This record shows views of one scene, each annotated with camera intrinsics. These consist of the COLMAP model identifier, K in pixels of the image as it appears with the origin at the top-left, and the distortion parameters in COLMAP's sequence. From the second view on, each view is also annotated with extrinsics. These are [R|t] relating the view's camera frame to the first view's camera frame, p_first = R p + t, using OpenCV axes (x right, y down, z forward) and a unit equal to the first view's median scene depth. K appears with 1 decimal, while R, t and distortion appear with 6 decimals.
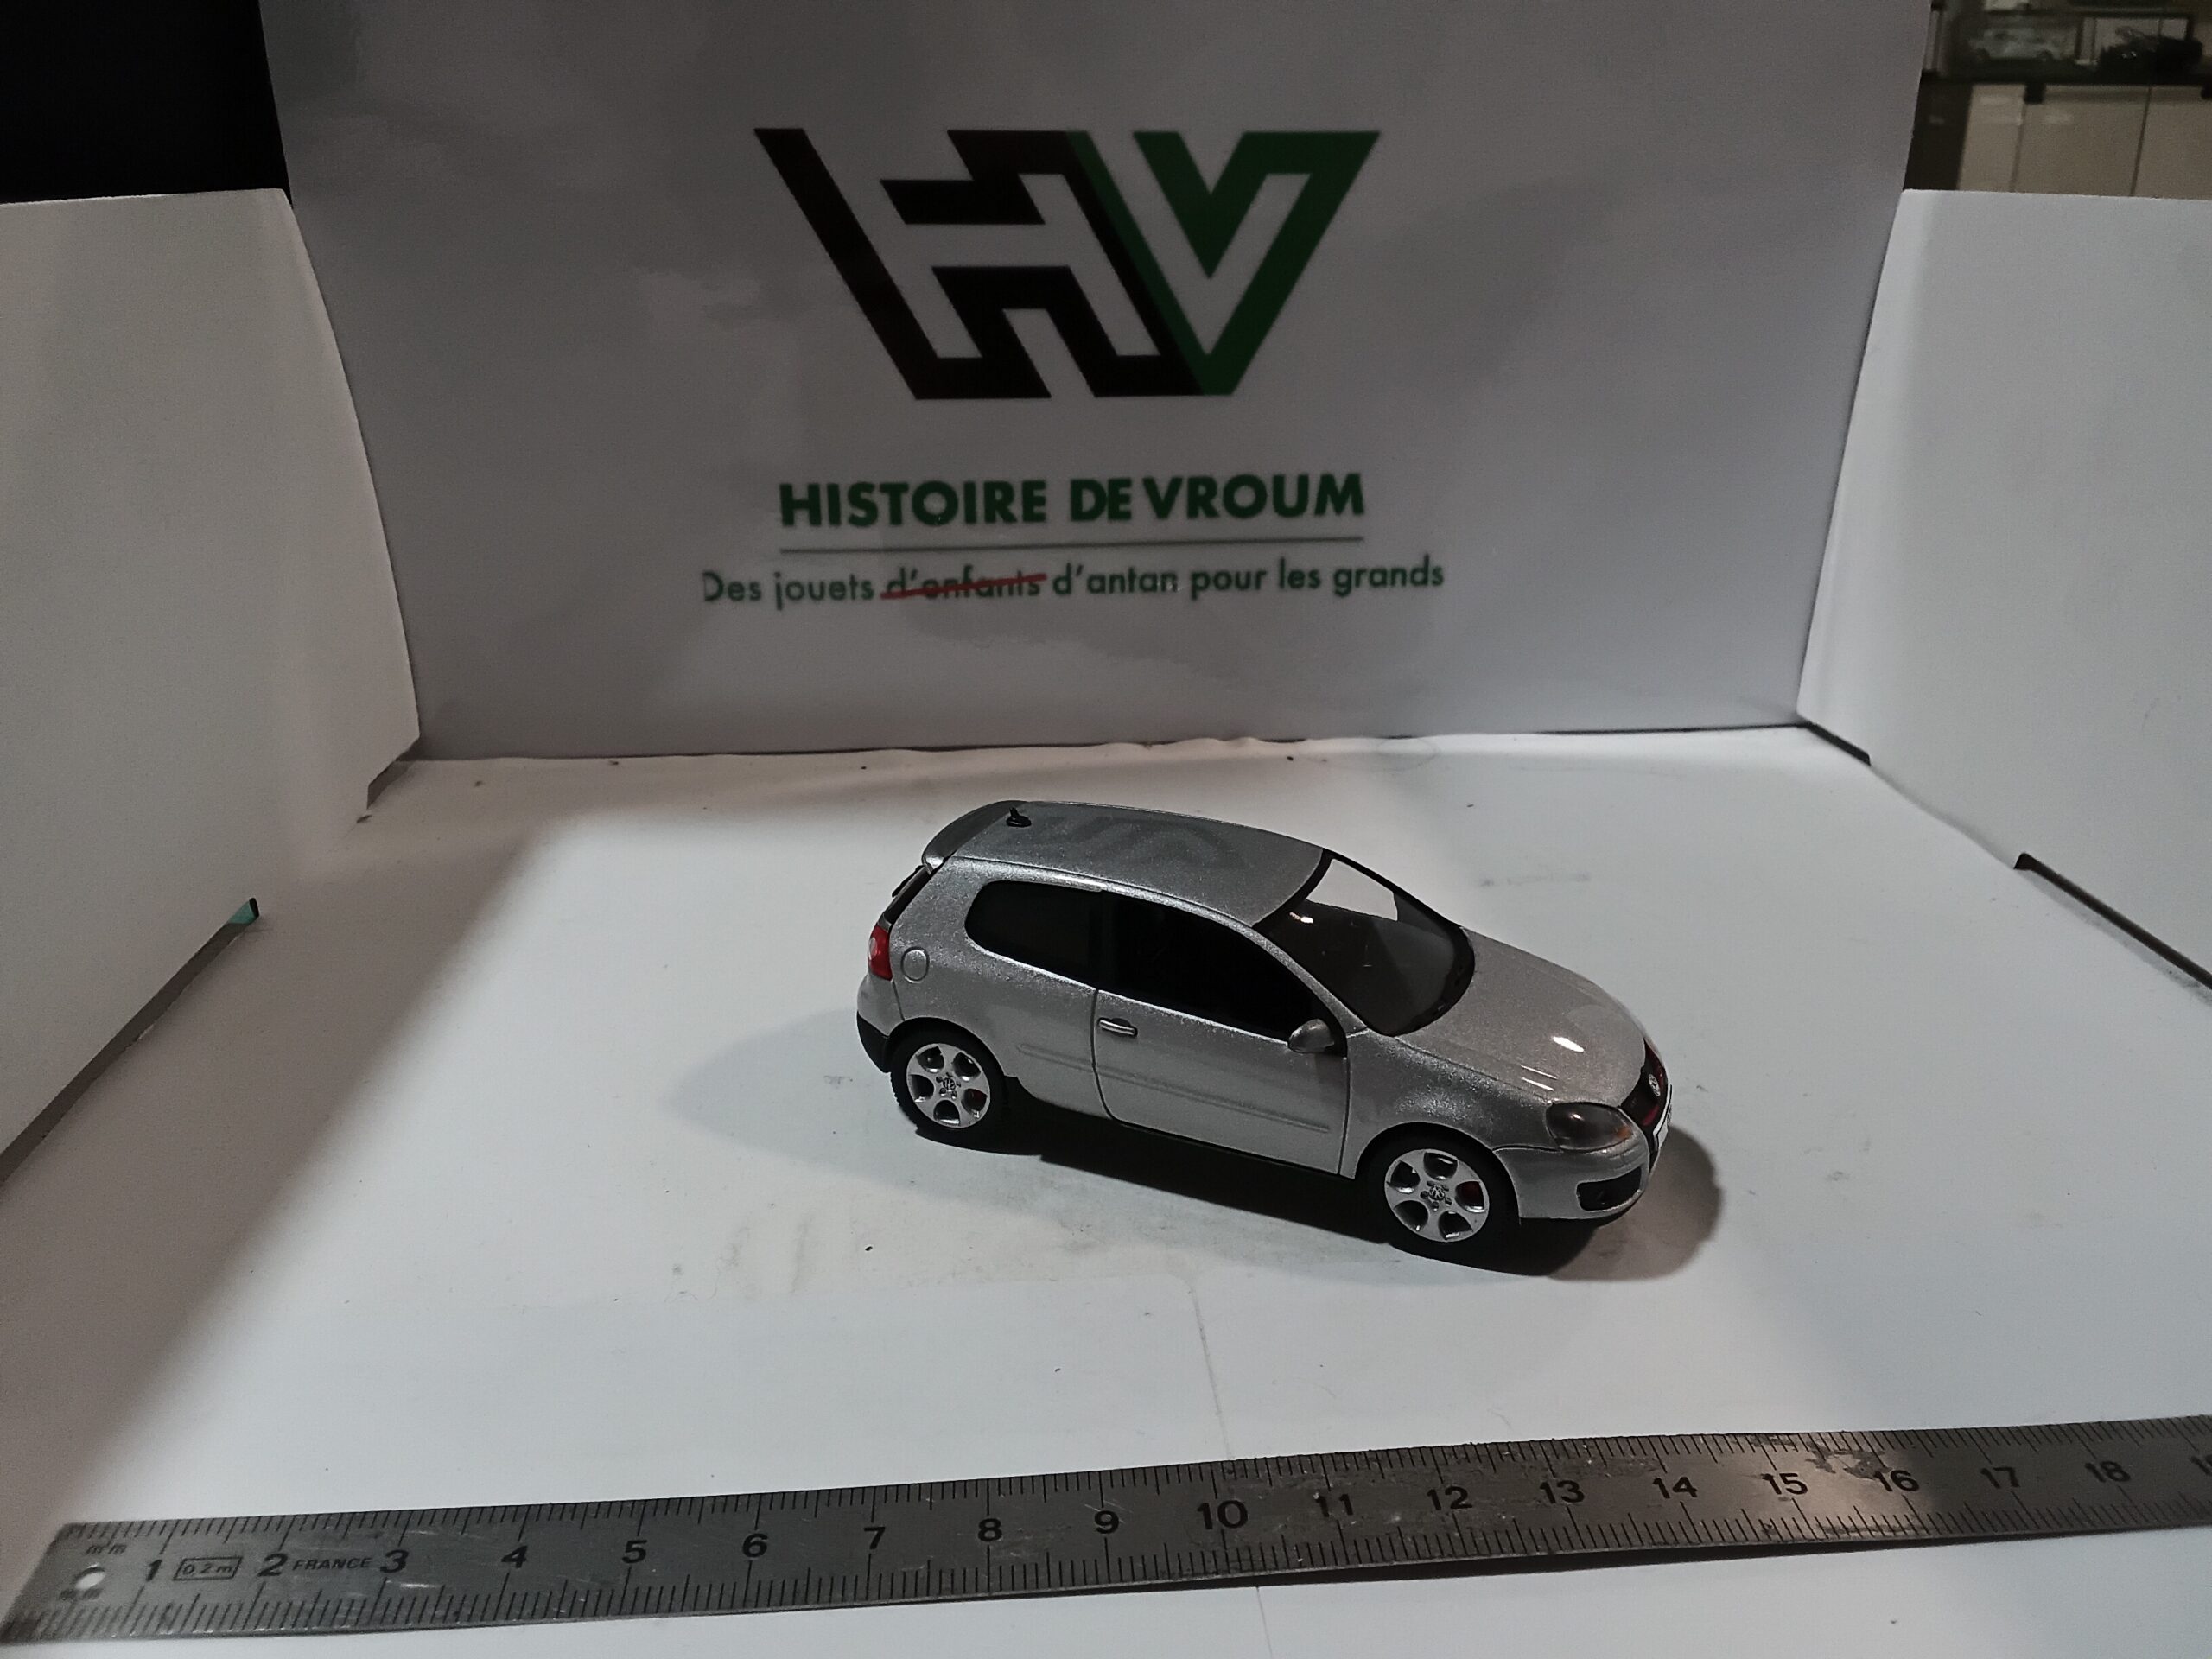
lens RADIAL K [[1755.6, 0, 1108.6], [0, 1755.6, 801.3], [0, 0, 1]] dist [0.097328, -0.167951]
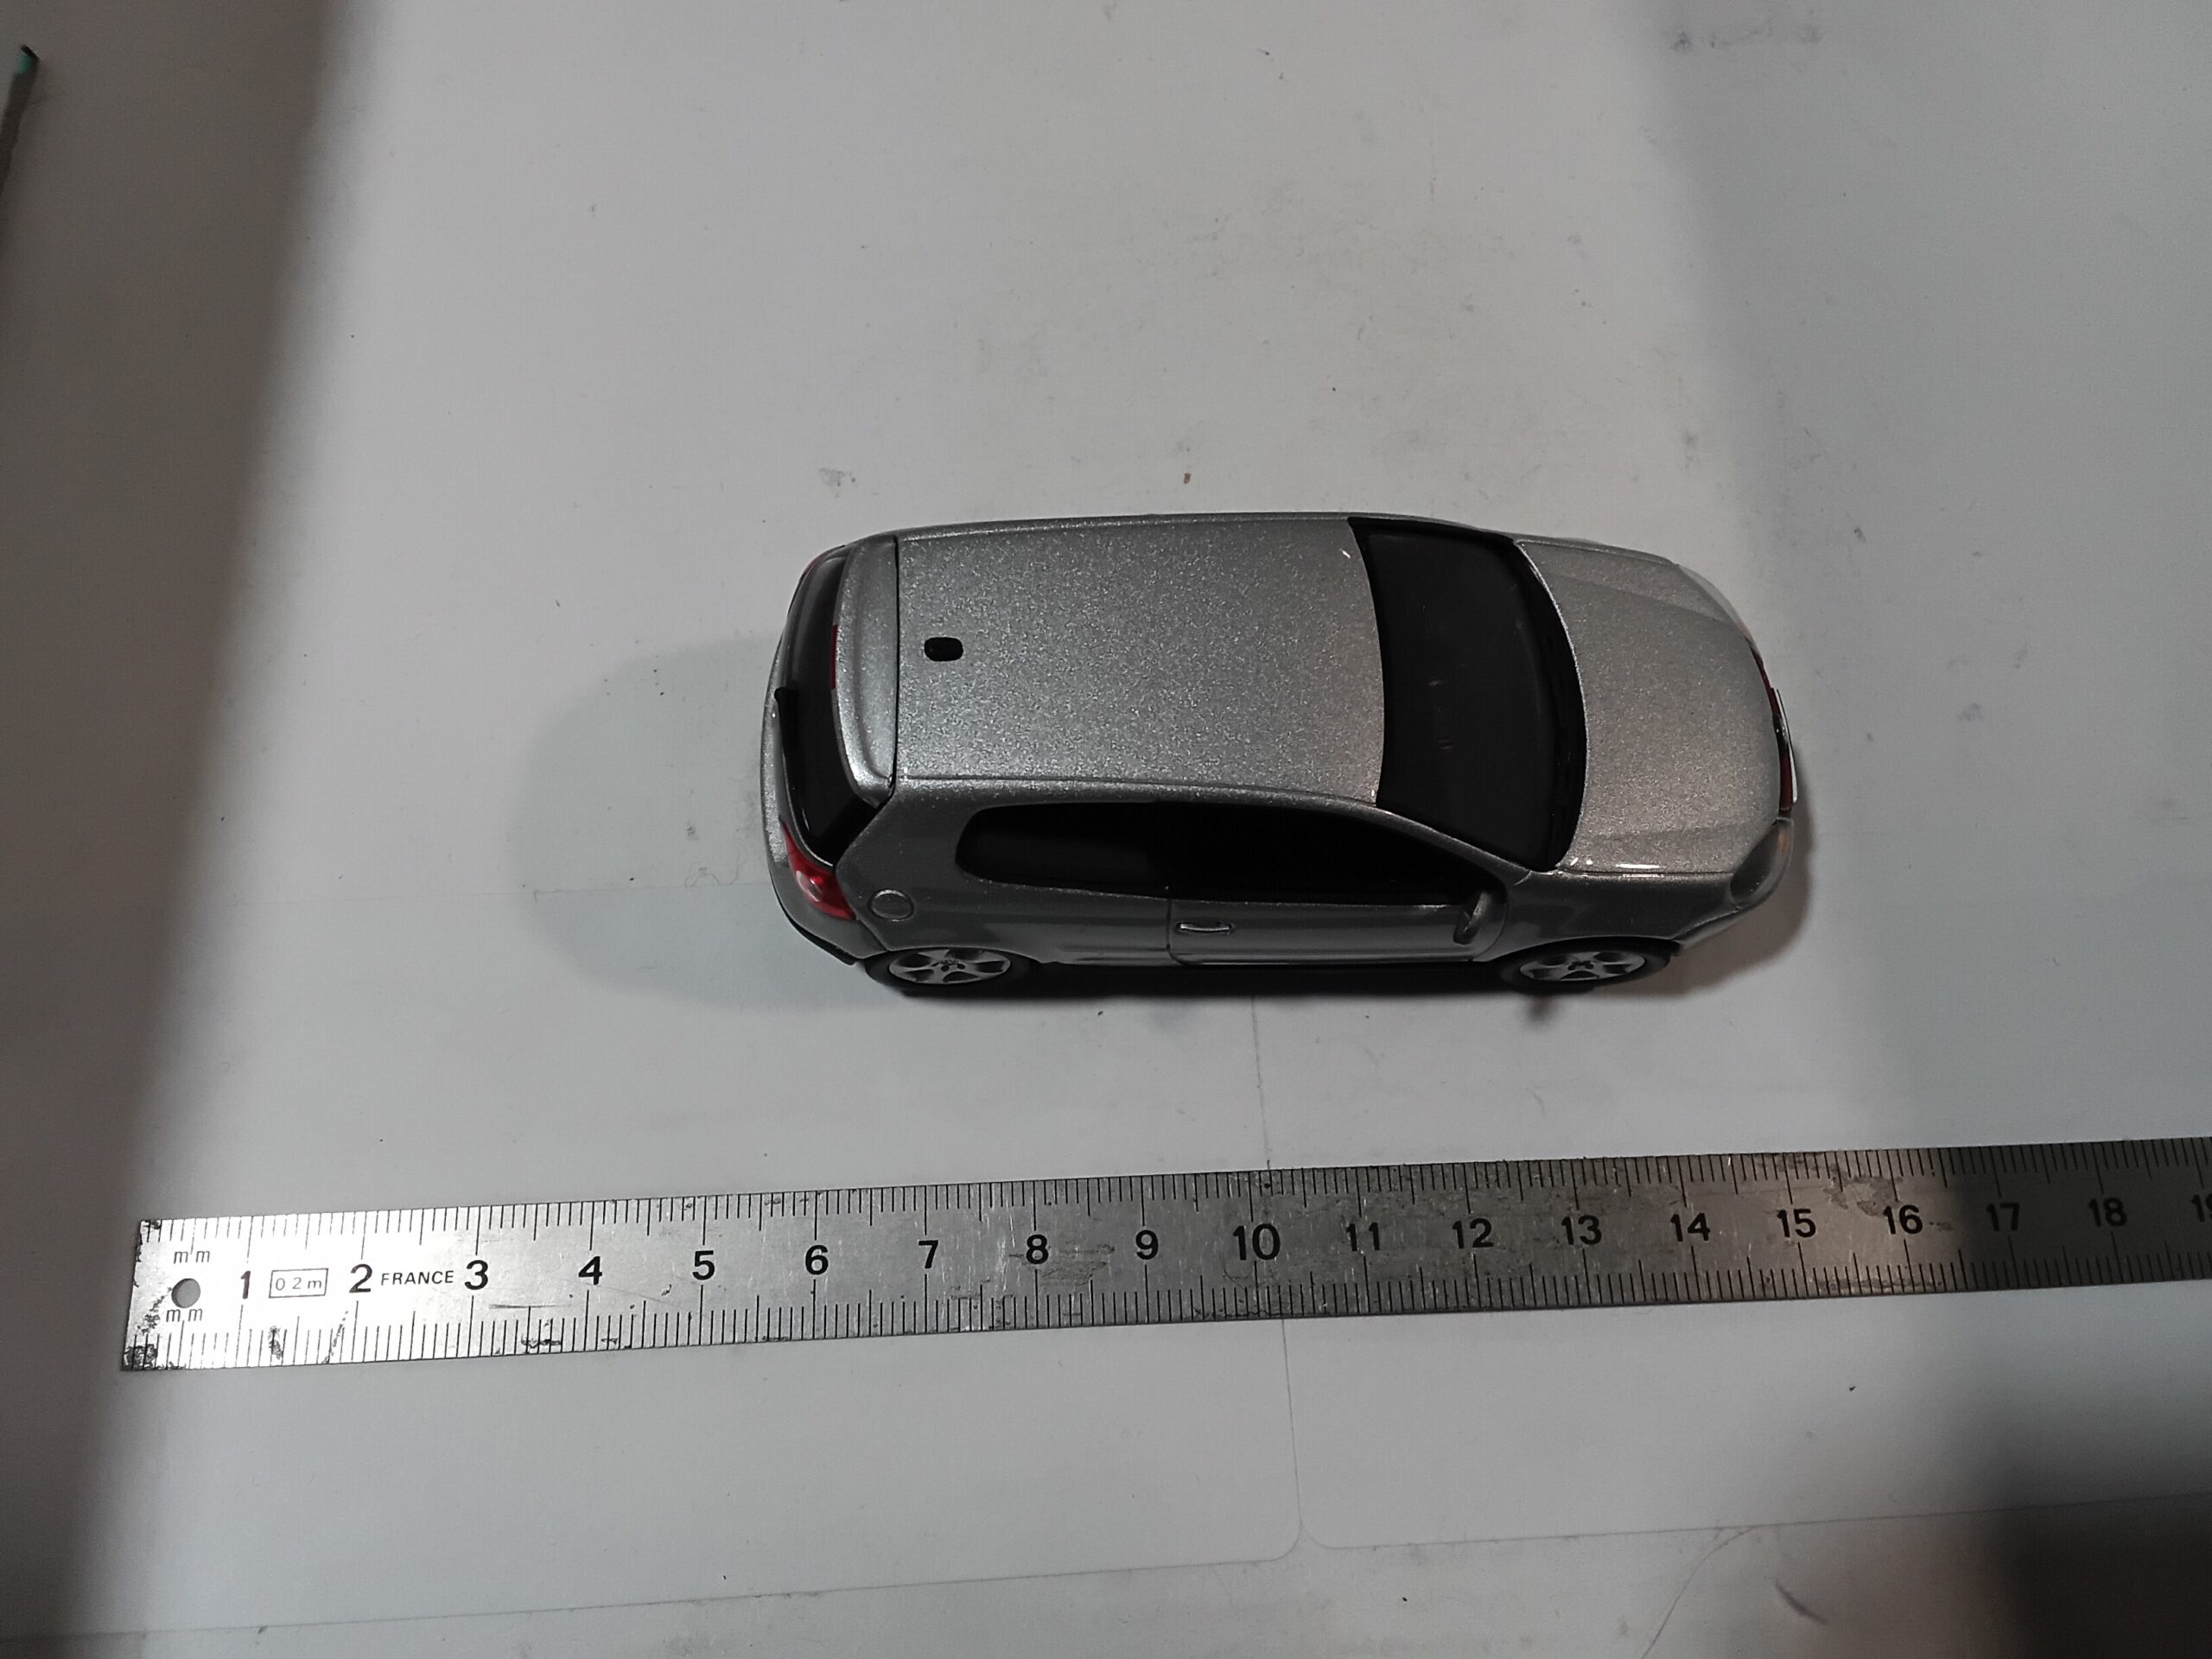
lens RADIAL K [[1755.6, 0, 1108.6], [0, 1755.6, 801.3], [0, 0, 1]] dist [0.097328, -0.167951]
pose [[0.998798, 0.040076, 0.028222, -0.032033], [-0.047622, 0.657038, 0.752352, -0.278315], [0.011608, -0.752792, 0.658157, 0.251670]]
